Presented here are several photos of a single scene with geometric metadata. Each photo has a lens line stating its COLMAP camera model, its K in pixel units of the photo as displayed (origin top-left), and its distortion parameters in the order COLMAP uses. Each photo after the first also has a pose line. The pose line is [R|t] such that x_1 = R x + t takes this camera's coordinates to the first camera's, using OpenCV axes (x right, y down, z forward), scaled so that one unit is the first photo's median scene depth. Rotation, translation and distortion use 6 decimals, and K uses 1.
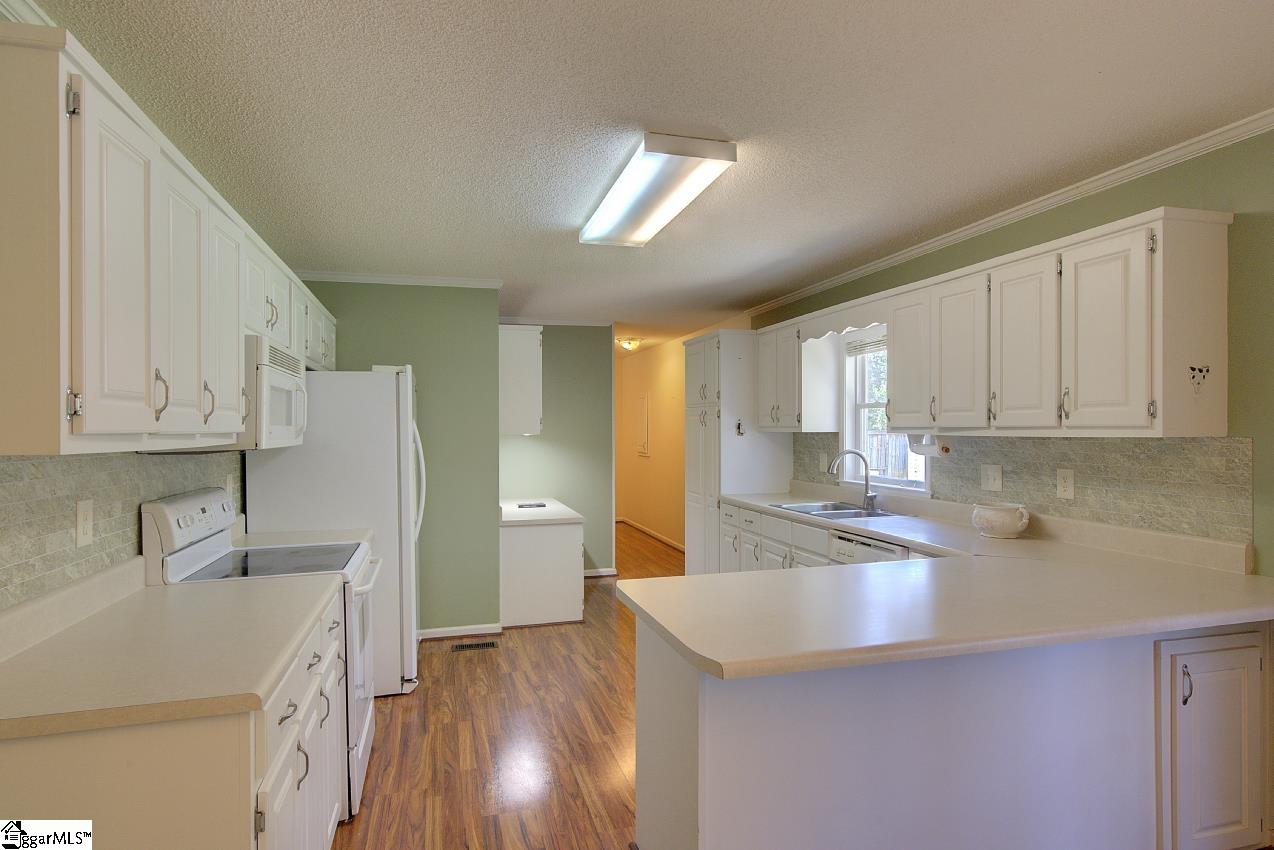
lens RADIAL K [[703.1, 0, 642.8], [0, 703.1, 429.6], [0, 0, 1]] dist [0.002185, 0.000211]
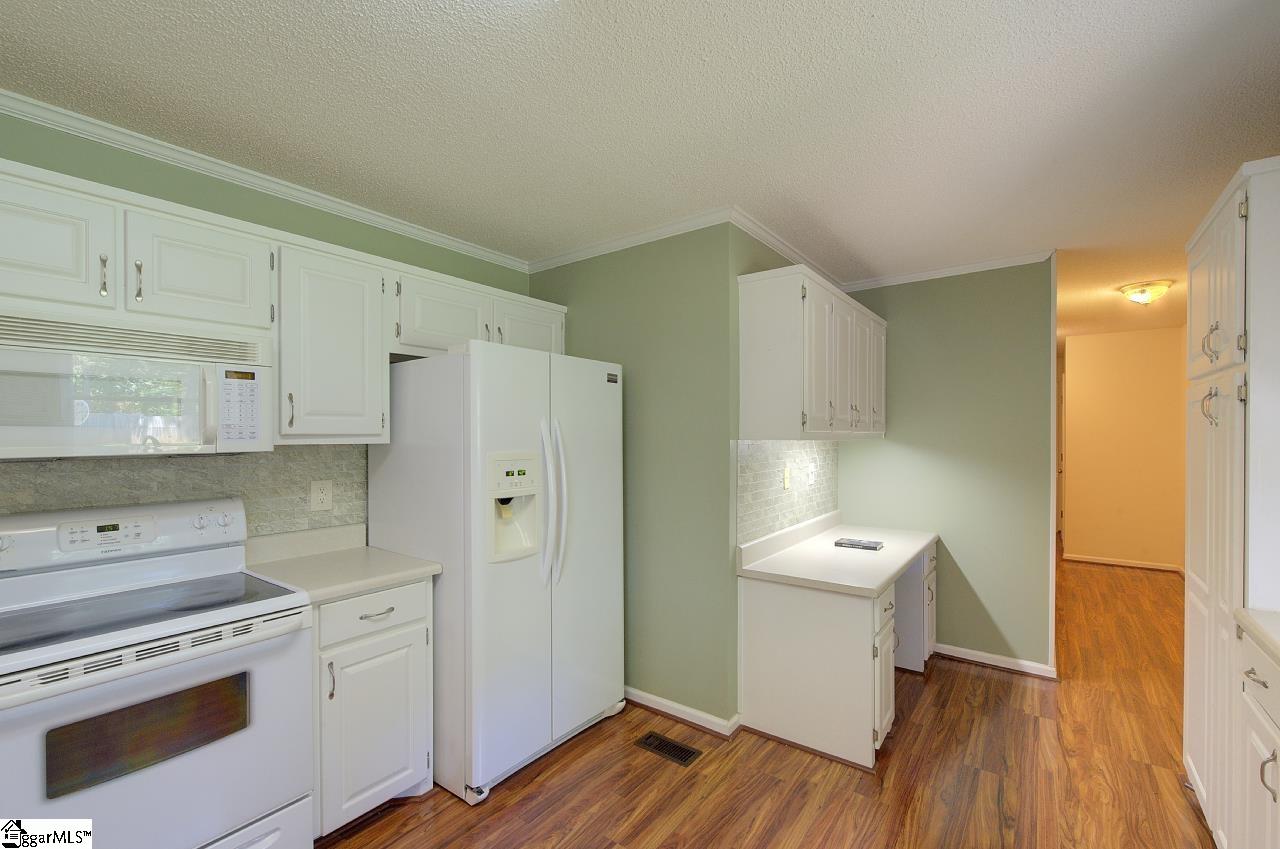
lens RADIAL K [[549.8, 0, 640.1], [0, 549.8, 435.8], [0, 0, 1]] dist [0.000557, -0.000052]
pose [[0.612311, 0.006965, -0.790586, 0.176273], [-0.001480, 0.999970, 0.007664, -0.000598], [0.790616, -0.003523, 0.612303, 0.686500]]
